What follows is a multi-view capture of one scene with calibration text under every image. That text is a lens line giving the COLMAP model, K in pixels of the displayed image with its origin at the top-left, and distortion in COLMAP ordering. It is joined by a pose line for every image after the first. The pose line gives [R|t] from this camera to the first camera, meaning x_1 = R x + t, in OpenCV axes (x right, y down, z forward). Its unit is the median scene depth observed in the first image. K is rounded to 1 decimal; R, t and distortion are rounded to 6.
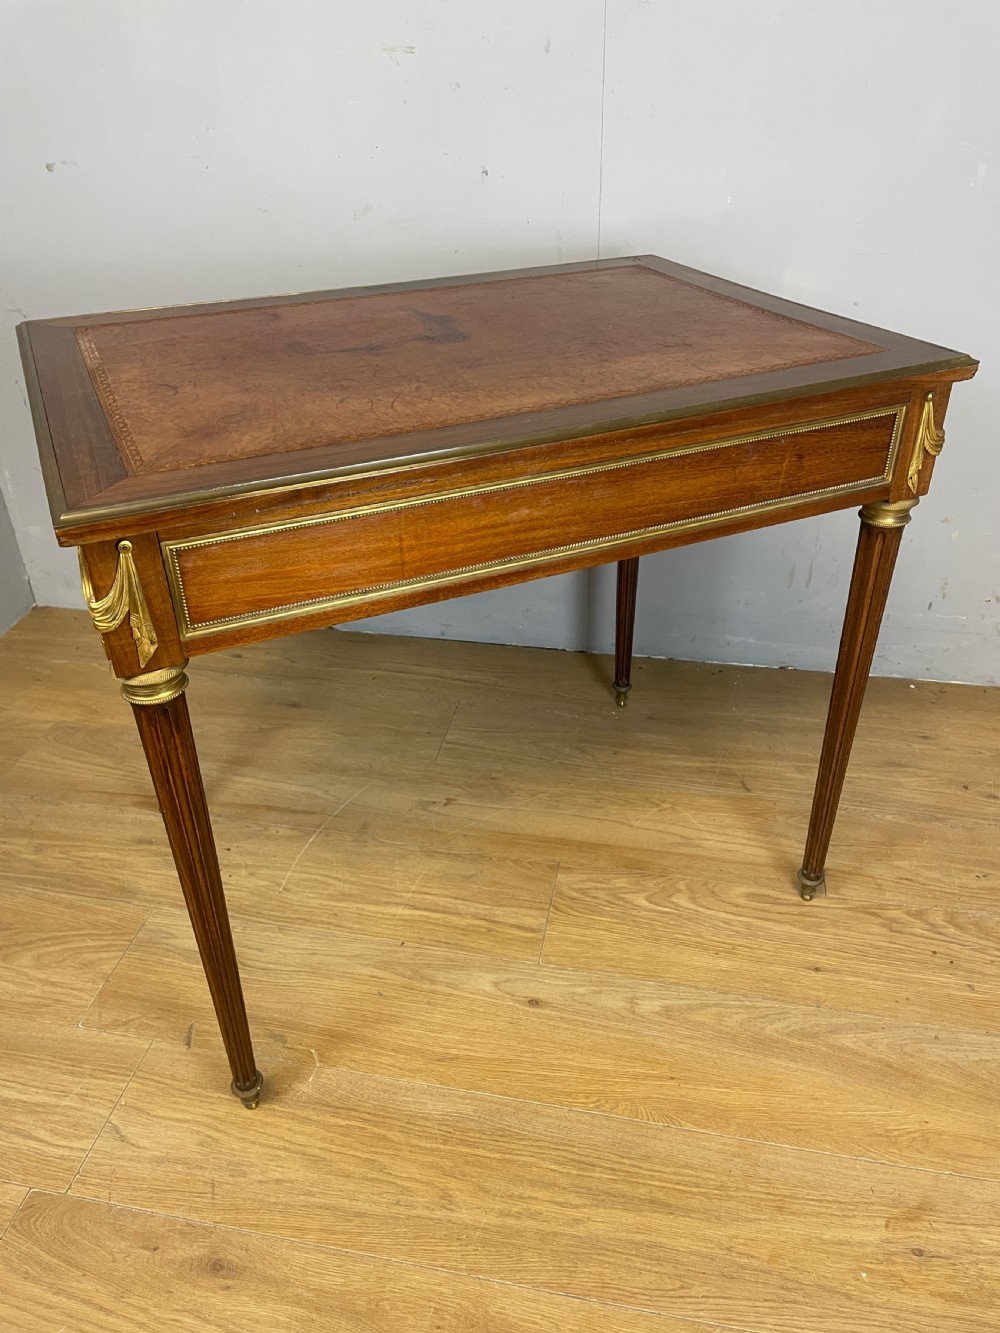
lens RADIAL K [[1027.4, 0, 483.6], [0, 1027.4, 658.8], [0, 0, 1]] dist [0.086076, -0.125709]
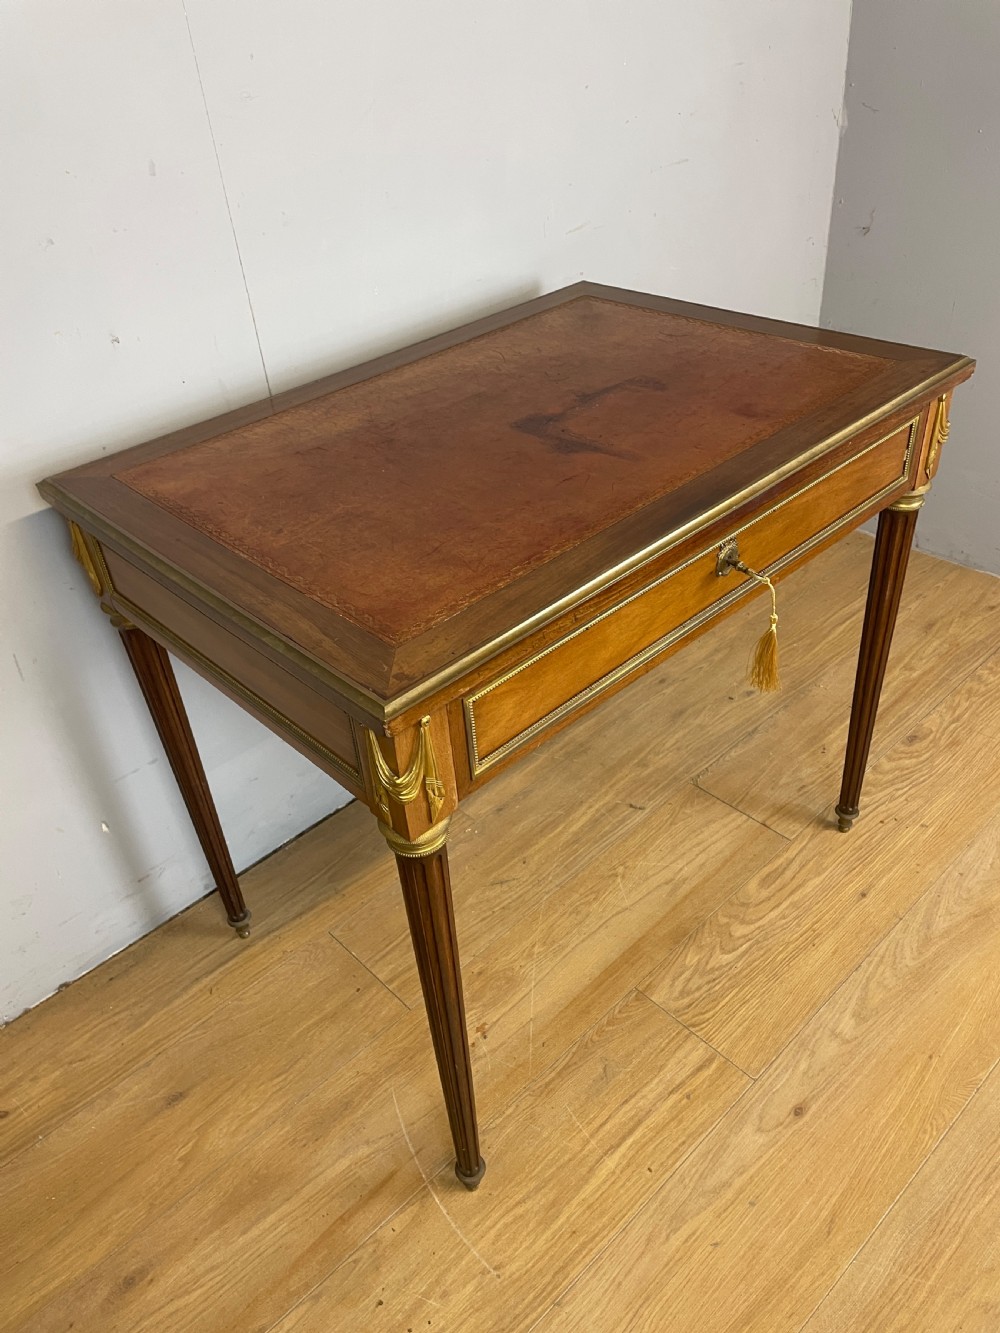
lens RADIAL K [[1027.4, 0, 491.8], [0, 1027.4, 647.6], [0, 0, 1]] dist [0.086076, -0.125709]
pose [[0.575278, -0.488404, 0.656138, -0.508577], [0.485012, 0.849612, 0.207178, -0.351477], [-0.658649, 0.199049, 0.725645, 0.375209]]
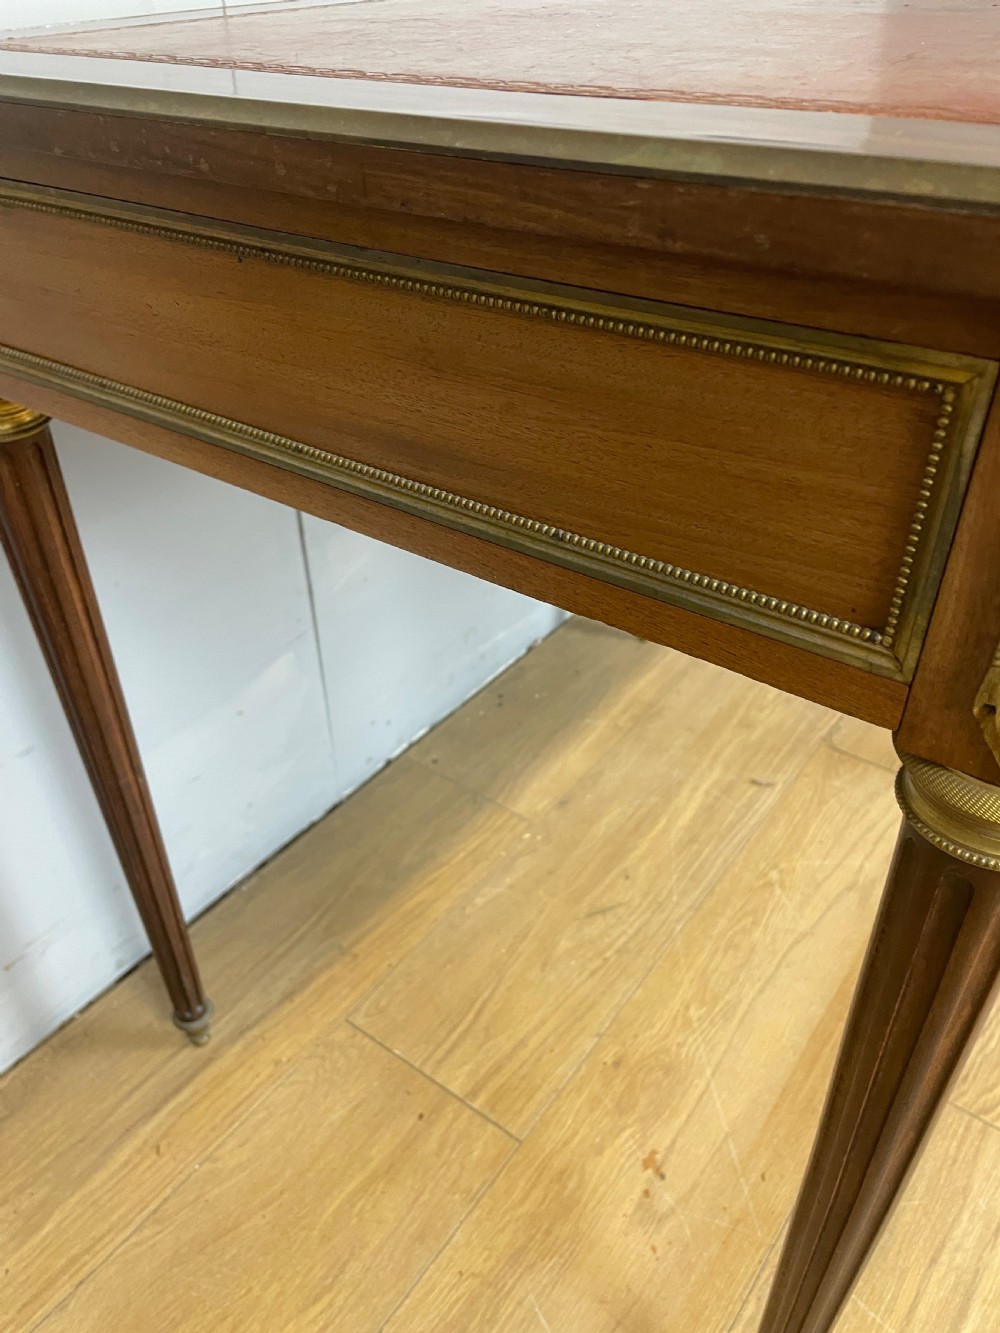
lens RADIAL K [[1027.4, 0, 491.2], [0, 1027.4, 677.8], [0, 0, 1]] dist [0.086076, -0.125709]
pose [[0.422817, -0.522668, 0.740300, -0.370960], [0.483791, 0.820950, 0.303295, -0.286627], [-0.766271, 0.229912, 0.599974, 0.831086]]
